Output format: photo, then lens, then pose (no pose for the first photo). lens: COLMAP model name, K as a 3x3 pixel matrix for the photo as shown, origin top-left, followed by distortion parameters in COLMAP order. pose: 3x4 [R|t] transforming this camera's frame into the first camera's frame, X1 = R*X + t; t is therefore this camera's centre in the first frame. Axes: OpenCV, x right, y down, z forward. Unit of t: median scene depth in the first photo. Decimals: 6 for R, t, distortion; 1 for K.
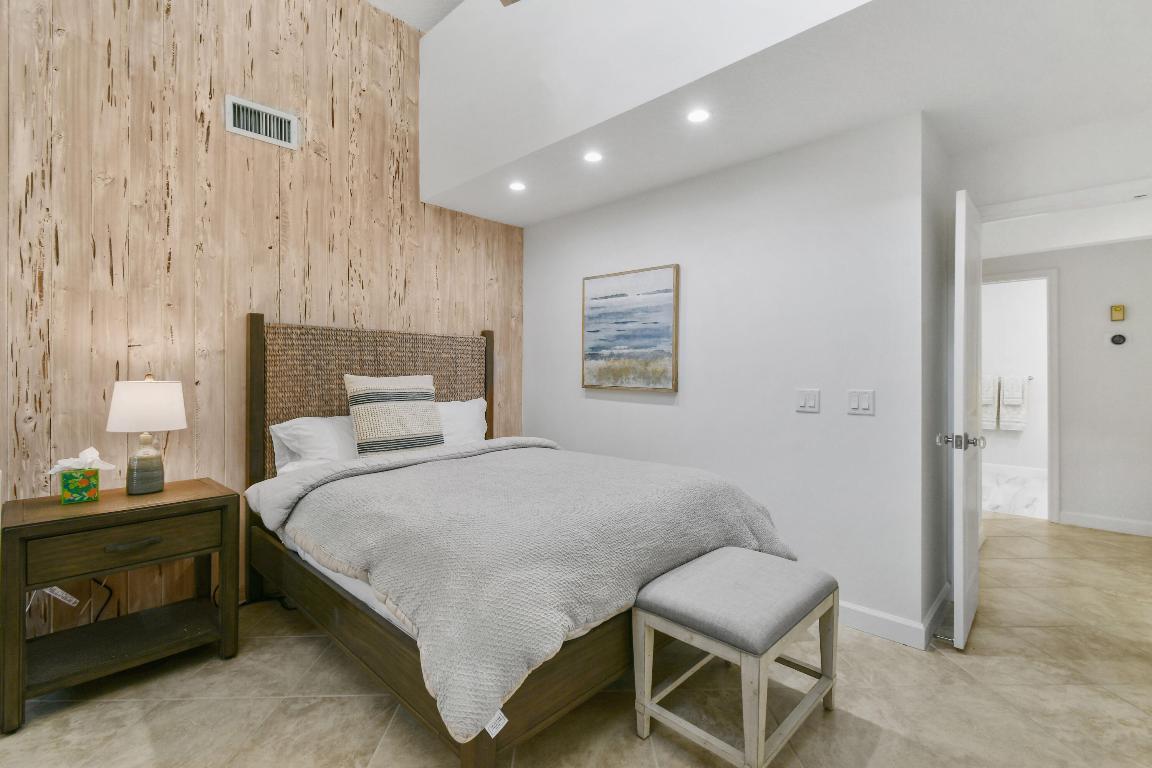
lens RADIAL K [[513.5, 0, 576.9], [0, 513.5, 375.8], [0, 0, 1]] dist [0.007399, -0.003442]
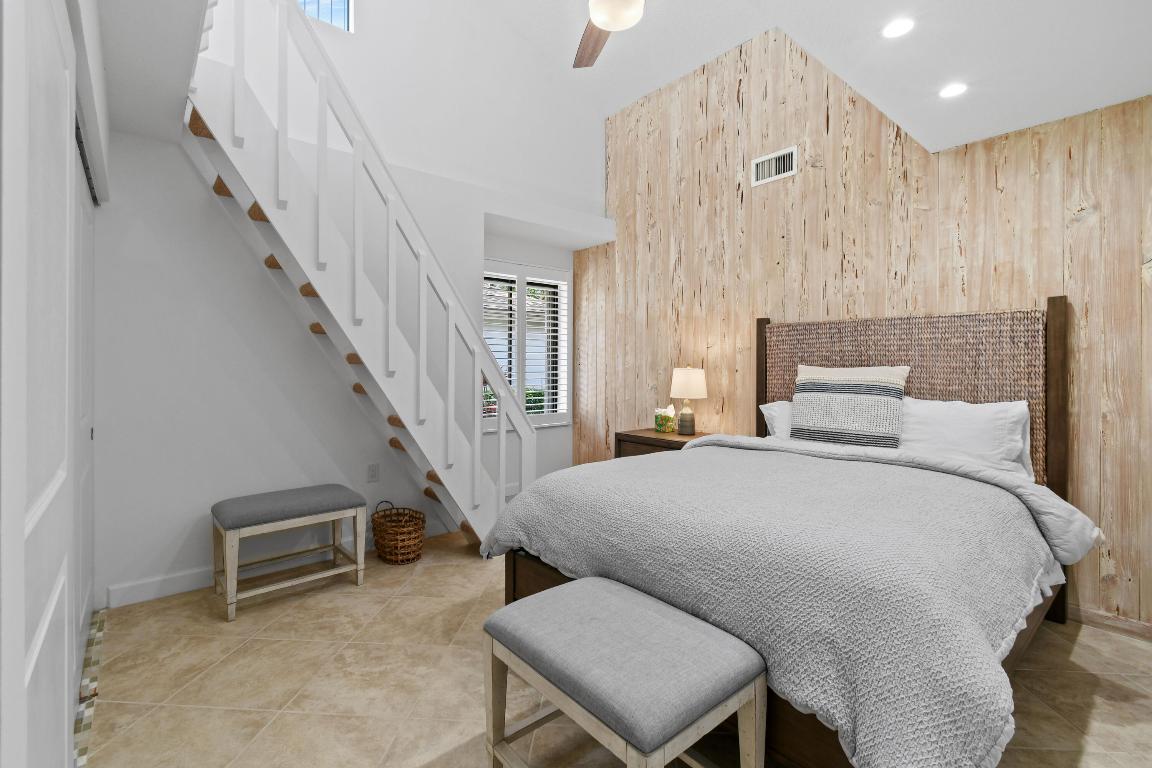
lens RADIAL K [[513.5, 0, 581.7], [0, 513.5, 367.5], [0, 0, 1]] dist [0.007399, -0.003442]
pose [[-0.091929, 0.003774, -0.995758, 0.647237], [-0.008291, 0.999955, 0.004556, 0.001824], [0.995731, 0.008675, -0.091894, 0.605661]]
